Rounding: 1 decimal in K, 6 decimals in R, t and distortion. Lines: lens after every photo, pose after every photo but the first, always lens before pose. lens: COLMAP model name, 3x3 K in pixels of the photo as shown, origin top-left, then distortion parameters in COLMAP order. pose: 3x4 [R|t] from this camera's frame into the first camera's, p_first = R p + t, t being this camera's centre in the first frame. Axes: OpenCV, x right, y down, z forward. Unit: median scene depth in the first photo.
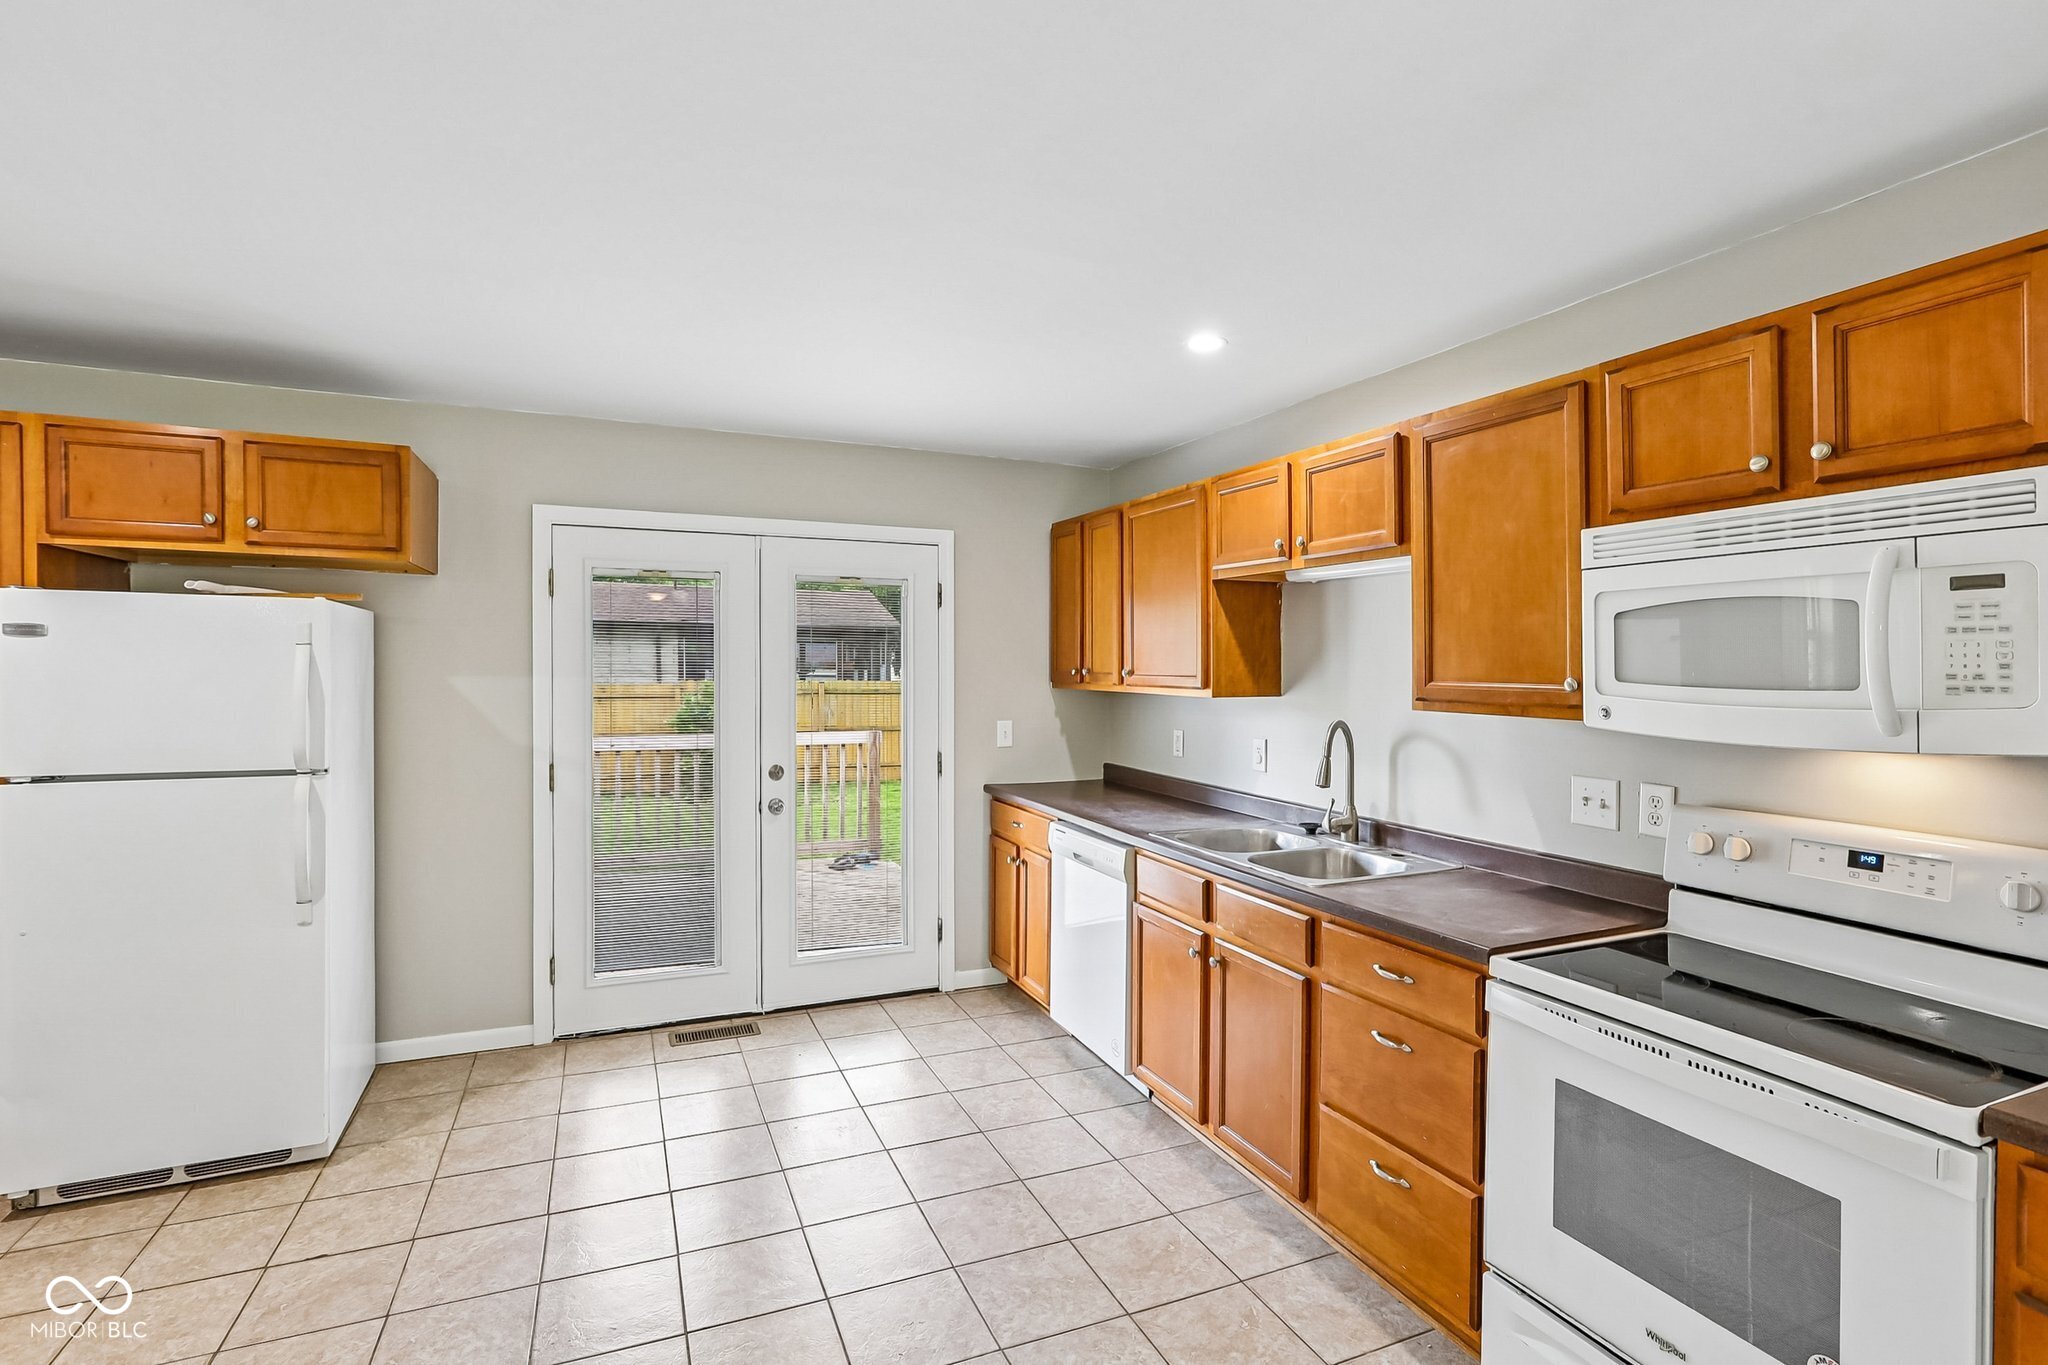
lens RADIAL K [[973.9, 0, 1021.6], [0, 973.9, 677.0], [0, 0, 1]] dist [-0.050017, 0.025416]
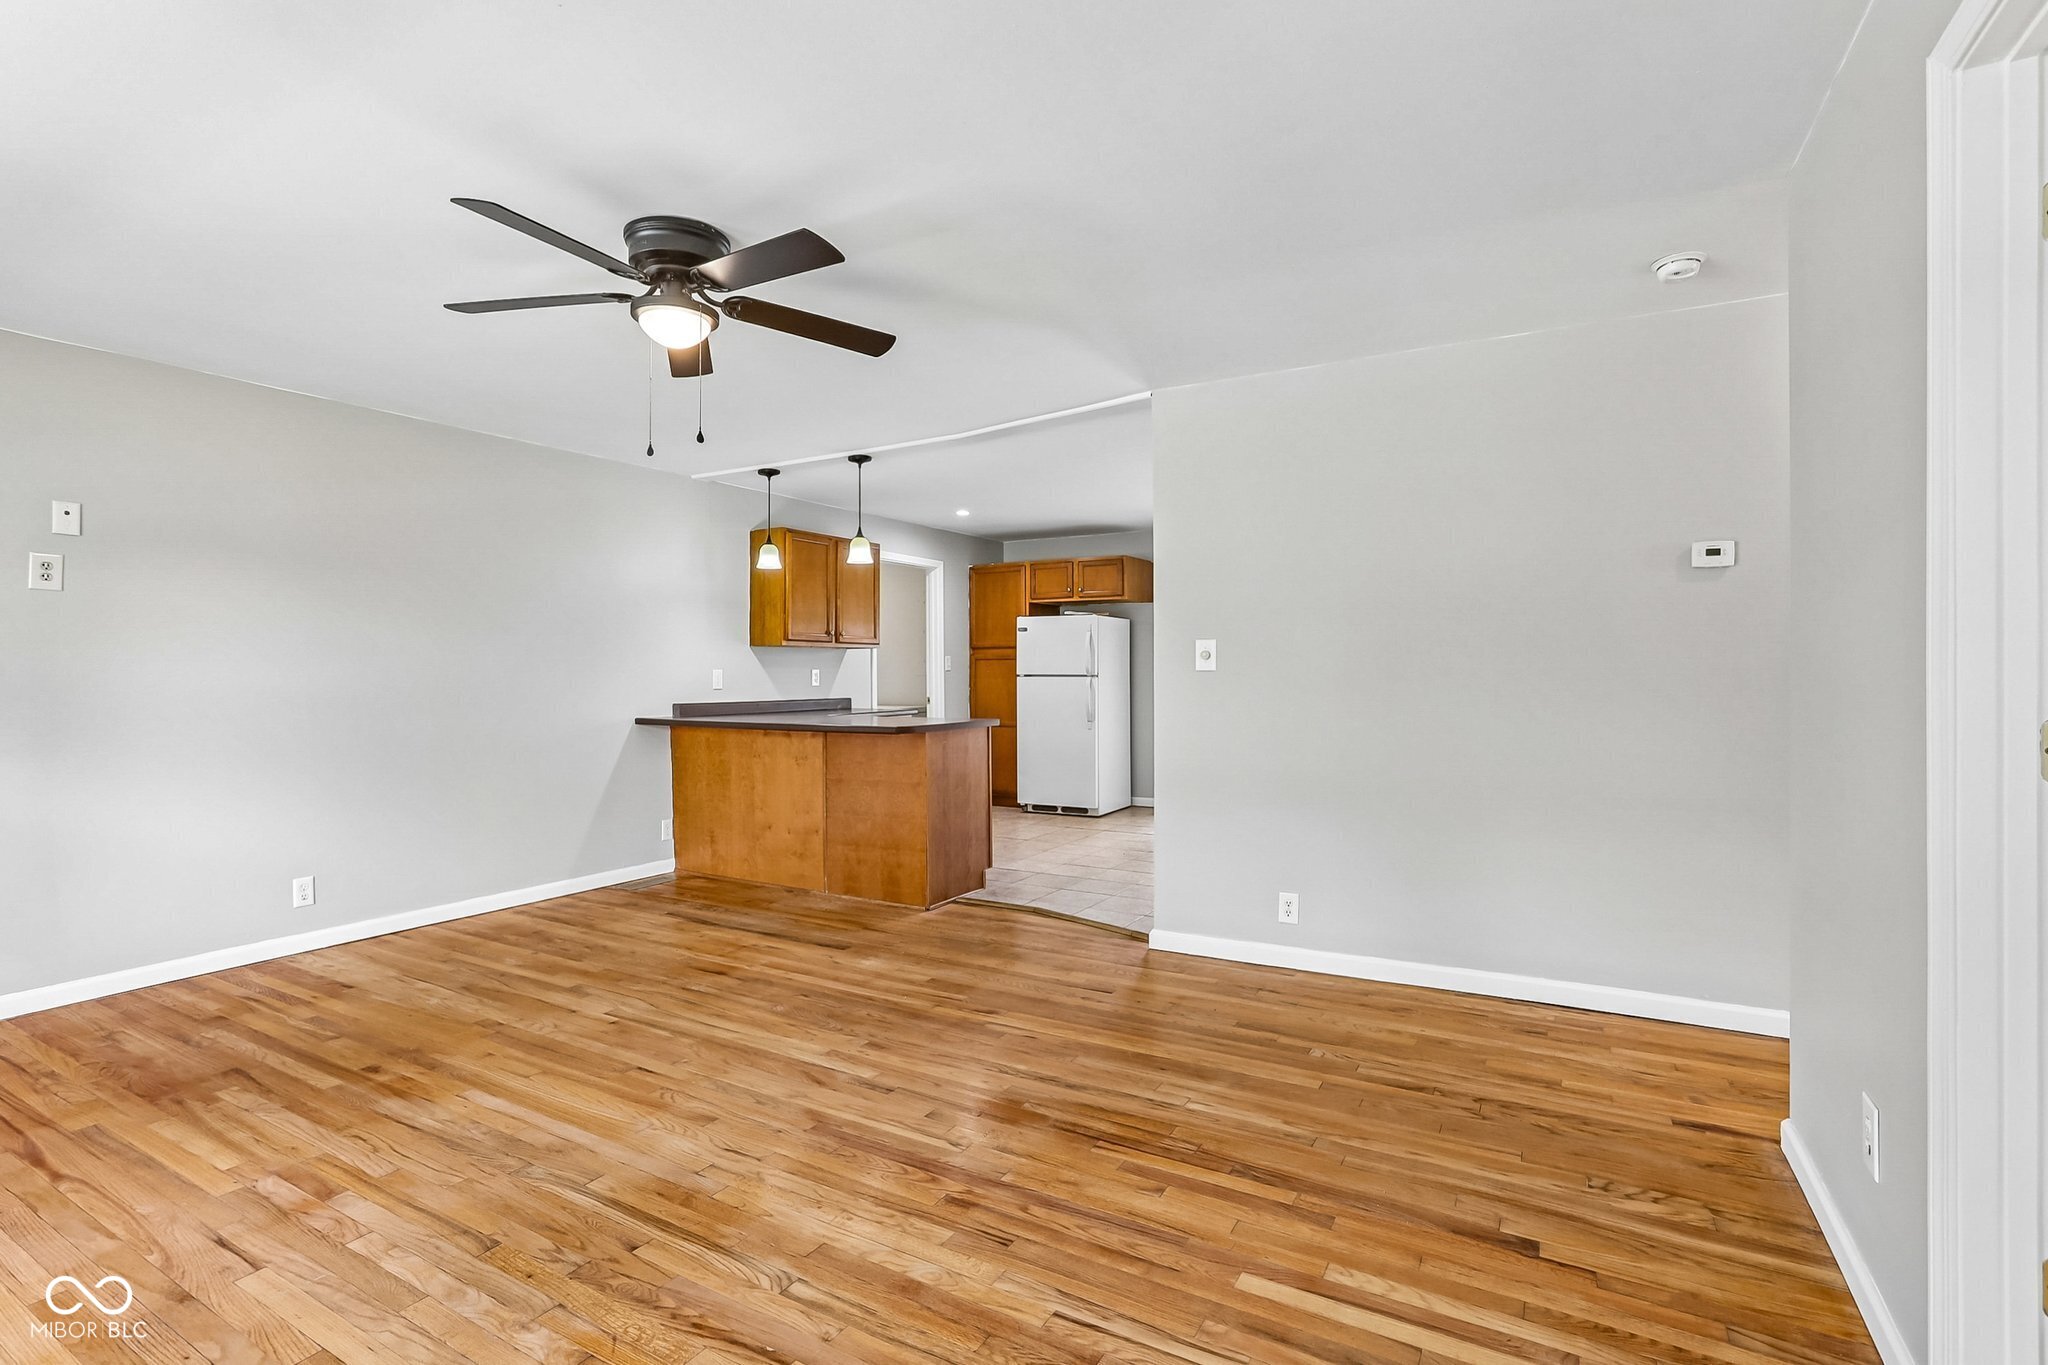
lens RADIAL K [[946.9, 0, 994.0], [0, 946.9, 677.8], [0, 0, 1]] dist [-0.039100, 0.017745]
pose [[0.588484, -0.006794, -0.808481, 1.102073], [0.003307, 0.999977, -0.005996, 0.097307], [0.808502, 0.000855, 0.588492, -0.724977]]
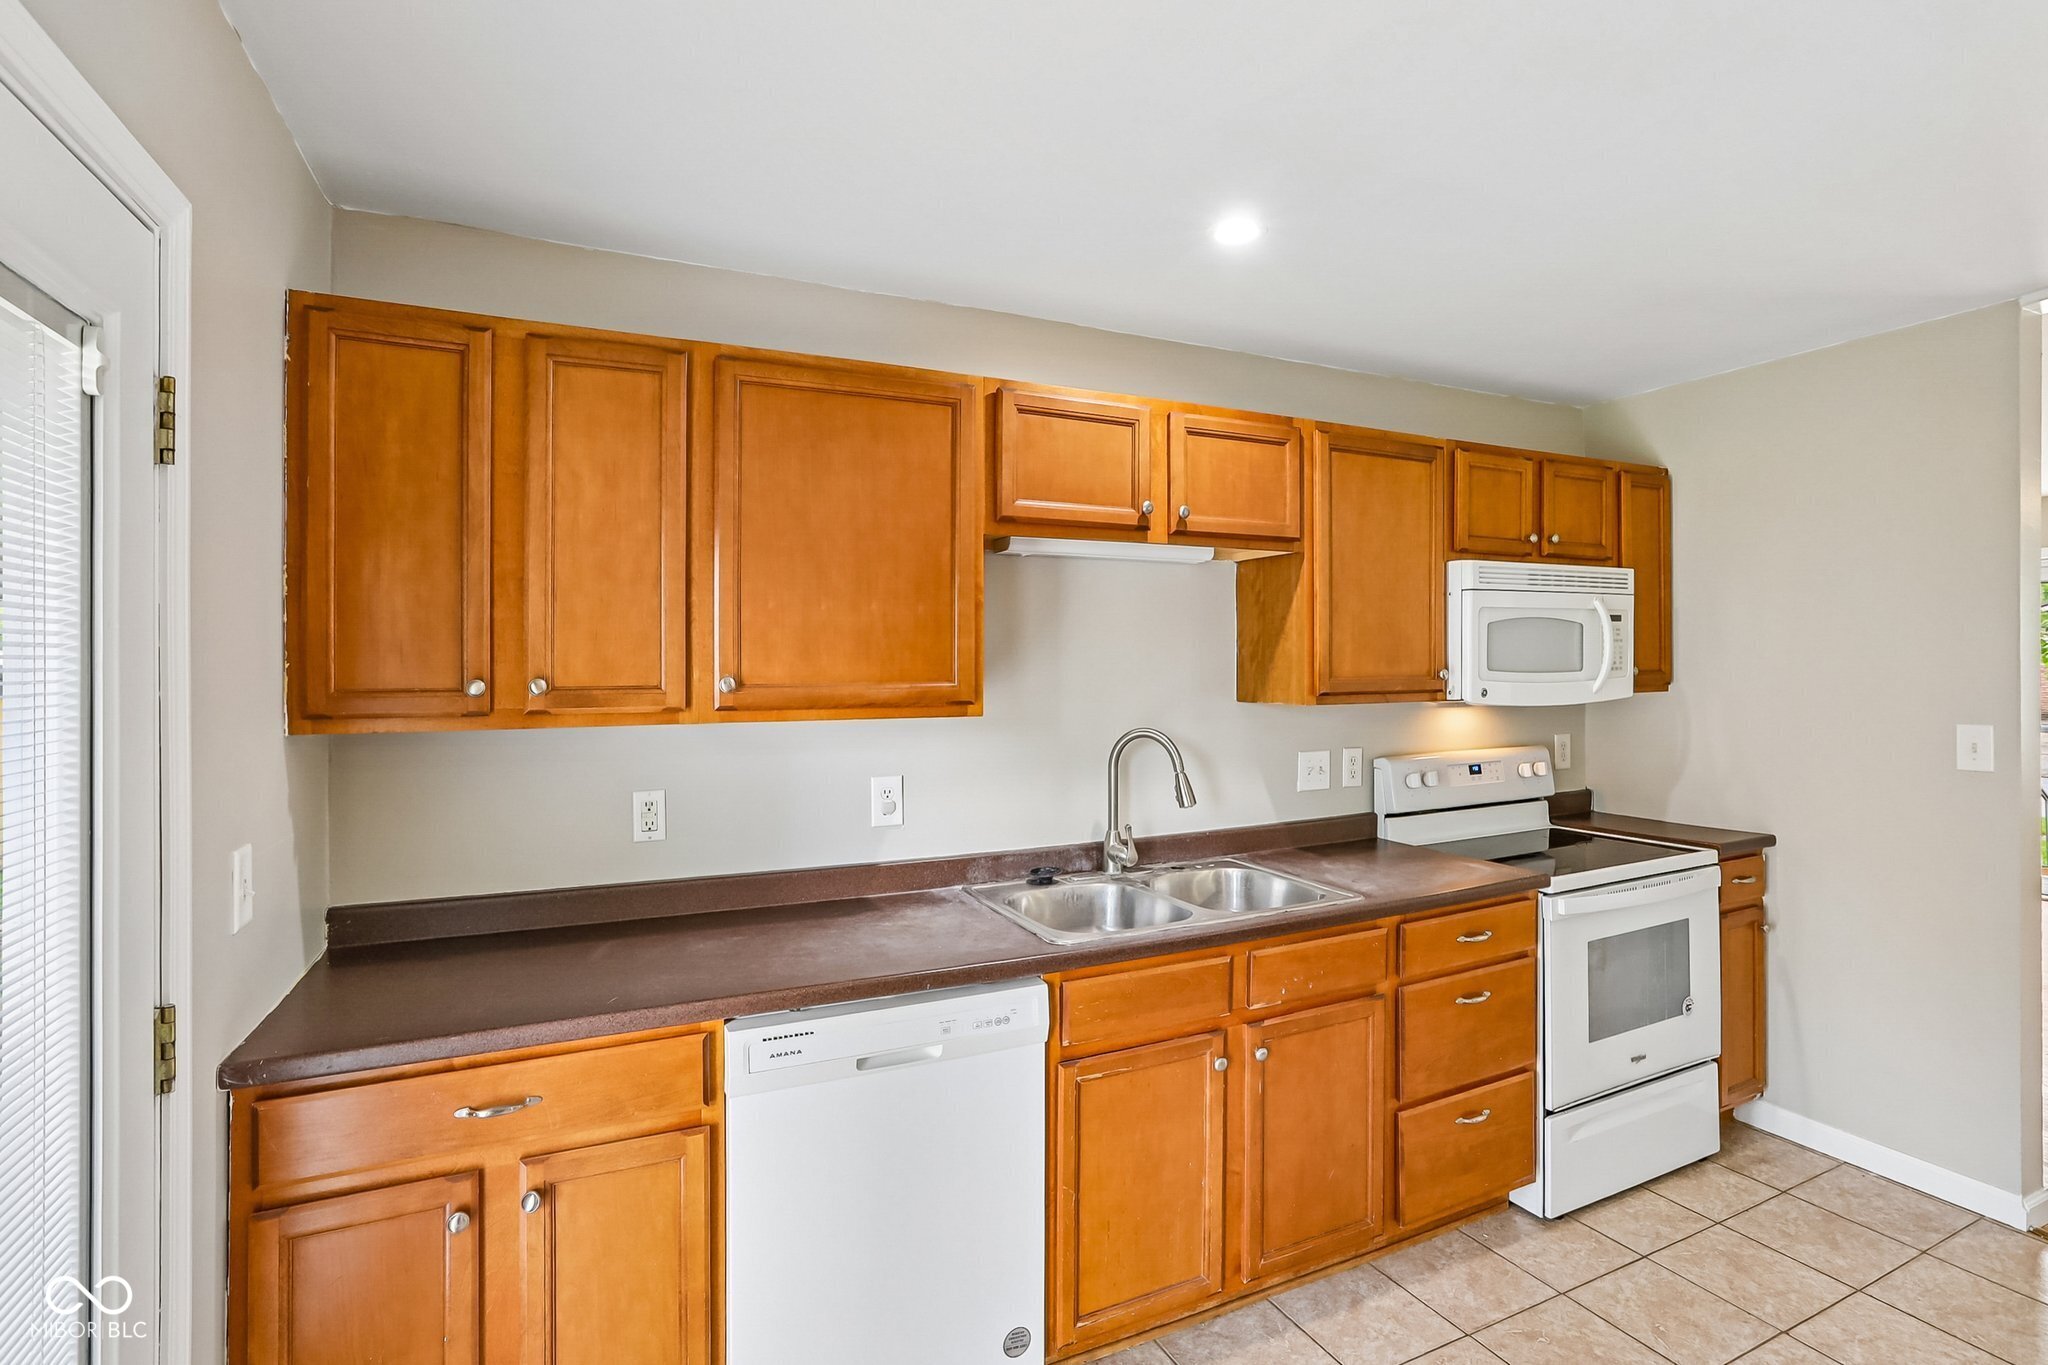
lens RADIAL K [[946.3, 0, 1024.0], [0, 946.3, 682.5], [0, 0, 1]] dist [-0.033903, 0.021407]
pose [[-0.031617, -0.025482, 0.999175, -0.433957], [0.022044, 0.999414, 0.026186, -0.017058], [-0.999257, 0.022853, -0.031037, 0.992080]]
